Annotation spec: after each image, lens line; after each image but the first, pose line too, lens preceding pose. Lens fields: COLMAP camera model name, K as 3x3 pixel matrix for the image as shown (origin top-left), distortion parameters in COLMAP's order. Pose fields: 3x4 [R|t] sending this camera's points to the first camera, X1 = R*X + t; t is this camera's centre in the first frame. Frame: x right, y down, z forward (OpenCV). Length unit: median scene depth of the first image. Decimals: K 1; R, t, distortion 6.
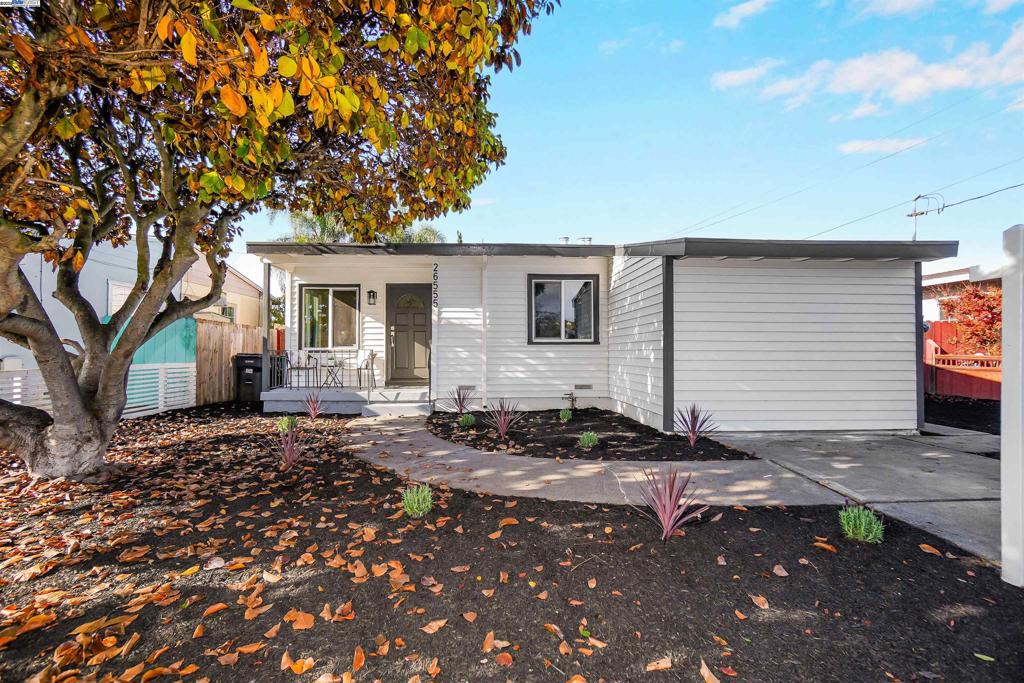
lens RADIAL K [[449.6, 0, 514.2], [0, 449.6, 347.1], [0, 0, 1]] dist [-0.004651, 0.002787]
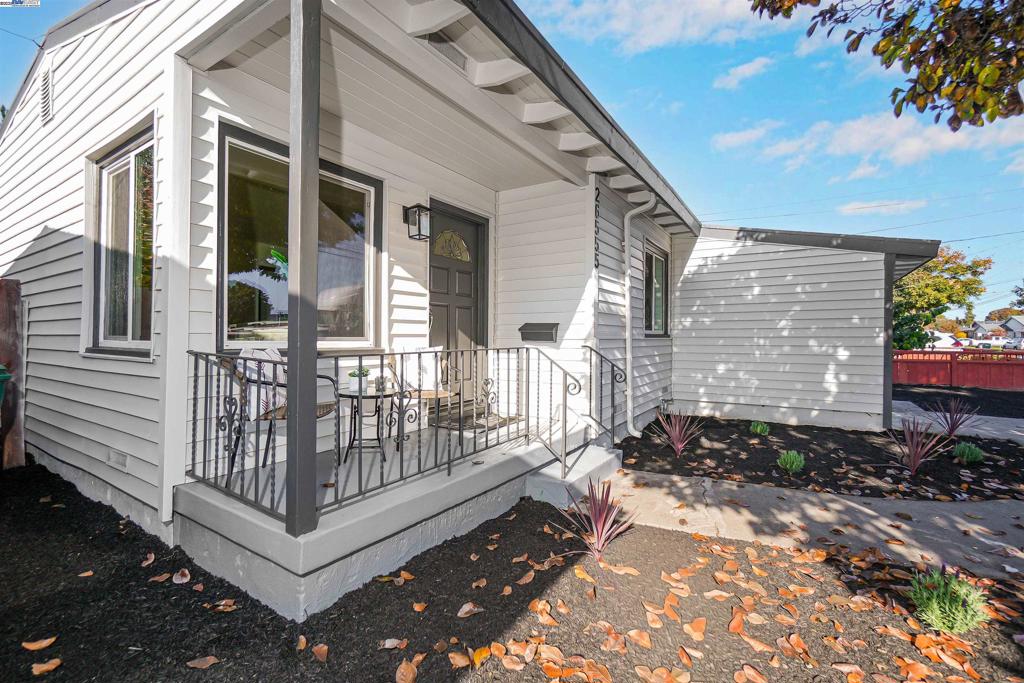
lens RADIAL K [[449.6, 0, 529.4], [0, 449.6, 337.1], [0, 0, 1]] dist [-0.004651, 0.002787]
pose [[0.588314, 0.006709, 0.808605, -0.641614], [-0.014783, 0.999888, 0.002459, -0.005147], [-0.808498, -0.013401, 0.588347, 0.720194]]
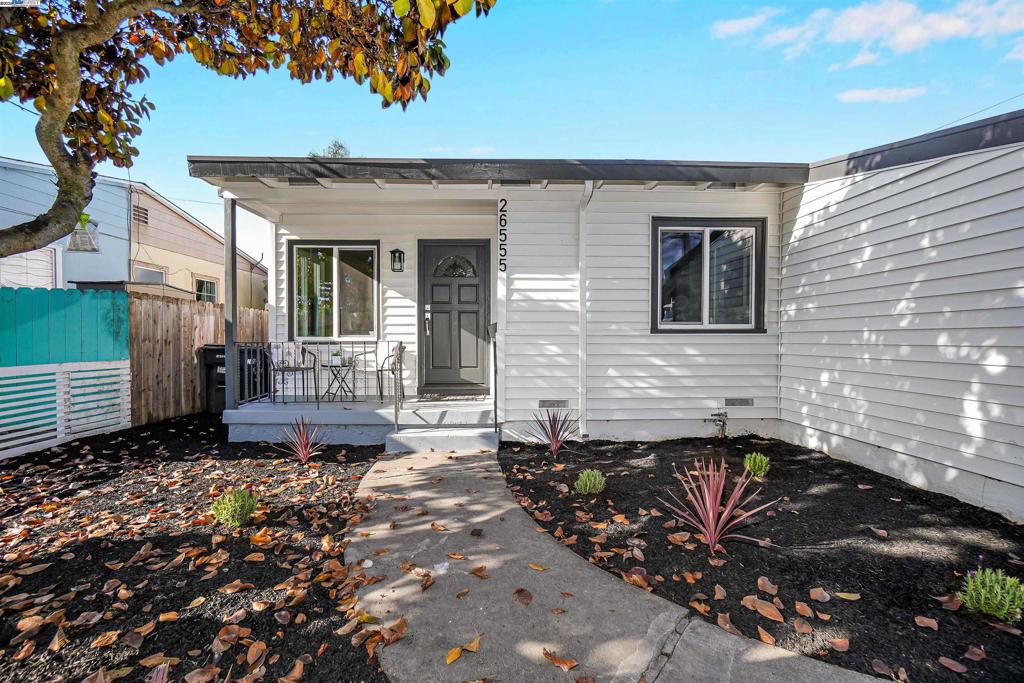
lens RADIAL K [[449.6, 0, 507.5], [0, 449.6, 352.2], [0, 0, 1]] dist [-0.004651, 0.002787]
pose [[0.999101, 0.003994, -0.042201, -0.137316], [-0.002080, 0.998971, 0.045301, -0.007014], [0.042338, -0.045172, 0.998082, 0.372921]]
